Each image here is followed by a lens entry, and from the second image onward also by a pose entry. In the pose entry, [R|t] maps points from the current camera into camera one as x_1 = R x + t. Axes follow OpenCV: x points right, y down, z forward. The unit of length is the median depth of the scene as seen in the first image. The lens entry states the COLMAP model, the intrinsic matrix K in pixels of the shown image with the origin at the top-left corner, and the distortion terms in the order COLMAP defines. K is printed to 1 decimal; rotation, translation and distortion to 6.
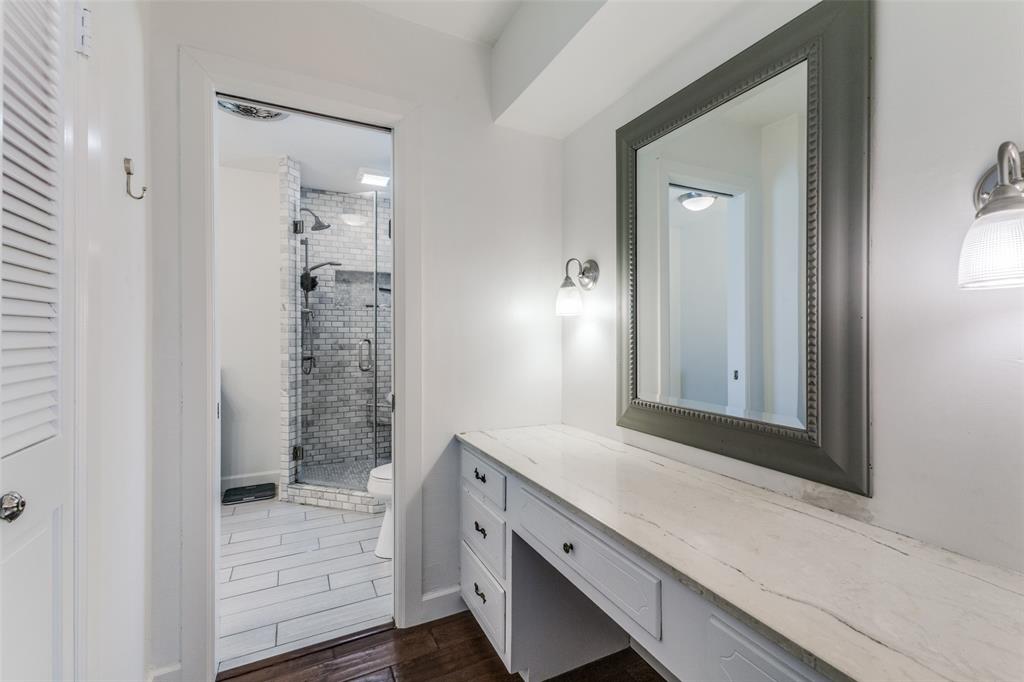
lens RADIAL K [[437.4, 0, 513.0], [0, 437.4, 337.8], [0, 0, 1]] dist [0.014937, -0.002337]
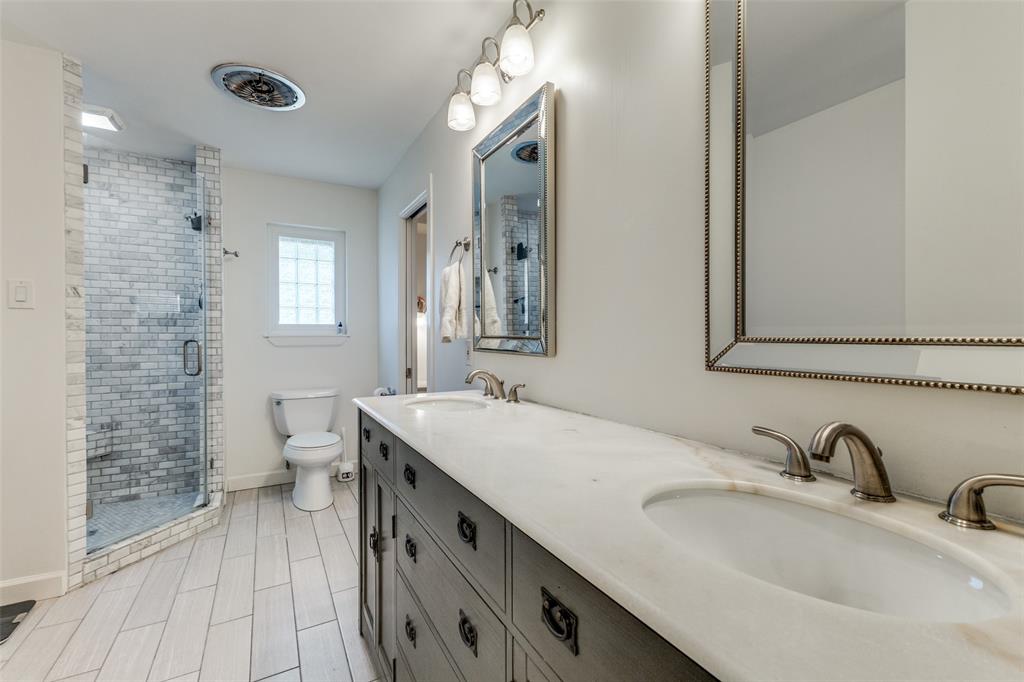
lens RADIAL K [[437.4, 0, 512.5], [0, 437.4, 339.8], [0, 0, 1]] dist [0.014937, -0.002337]
pose [[-0.050784, -0.002284, 0.998707, -1.231324], [0.003467, 0.999991, 0.002463, 0.003021], [-0.998704, 0.003588, -0.050776, 0.393752]]
